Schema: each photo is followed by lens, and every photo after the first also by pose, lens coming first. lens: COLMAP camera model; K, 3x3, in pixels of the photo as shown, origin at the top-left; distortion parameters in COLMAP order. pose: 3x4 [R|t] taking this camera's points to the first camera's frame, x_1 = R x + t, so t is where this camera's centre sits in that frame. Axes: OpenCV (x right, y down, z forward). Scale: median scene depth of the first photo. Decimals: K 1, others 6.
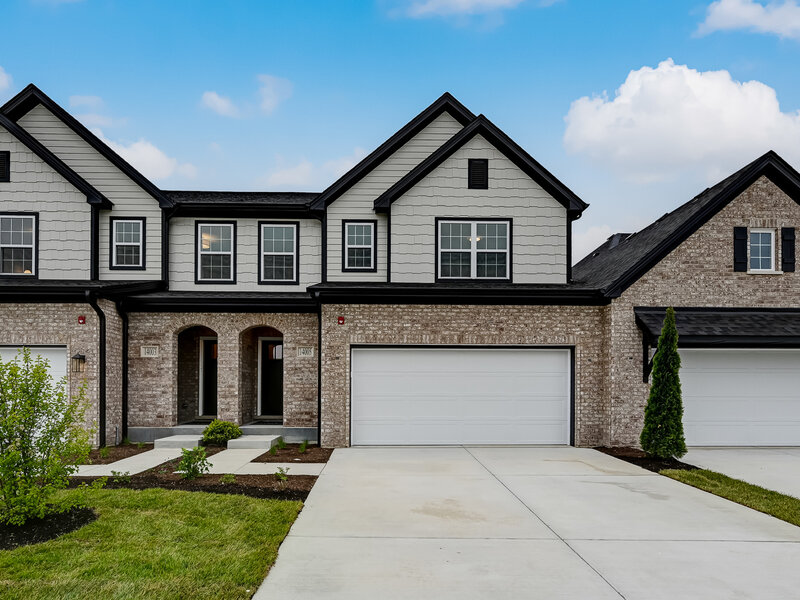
lens RADIAL K [[422.8, 0, 400.0], [0, 422.8, 299.5], [0, 0, 1]] dist [0.004659, -0.000021]
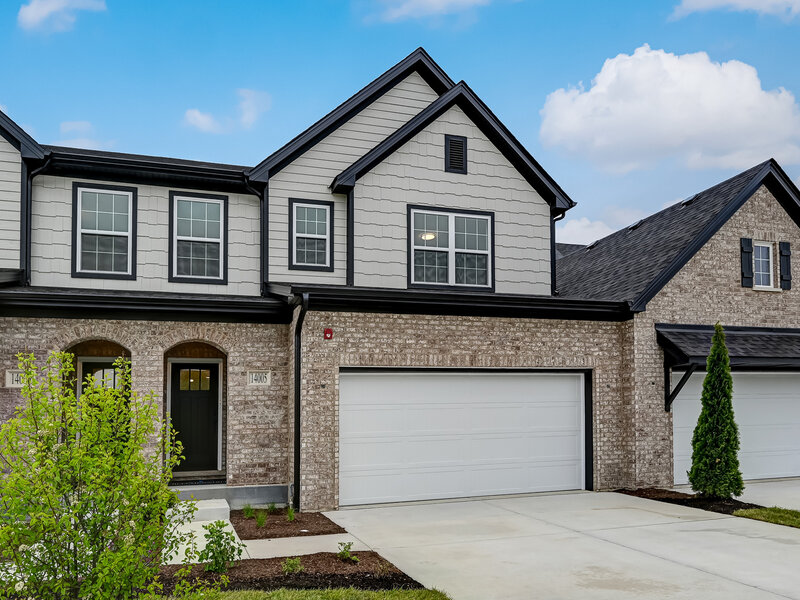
lens RADIAL K [[539.5, 0, 399.8], [0, 539.5, 301.9], [0, 0, 1]] dist [0.004214, 0.000461]
pose [[0.969039, 0.028670, 0.245236, -0.205431], [-0.023004, 0.999399, -0.025937, 0.013009], [-0.245832, 0.019492, 0.969116, 0.057661]]
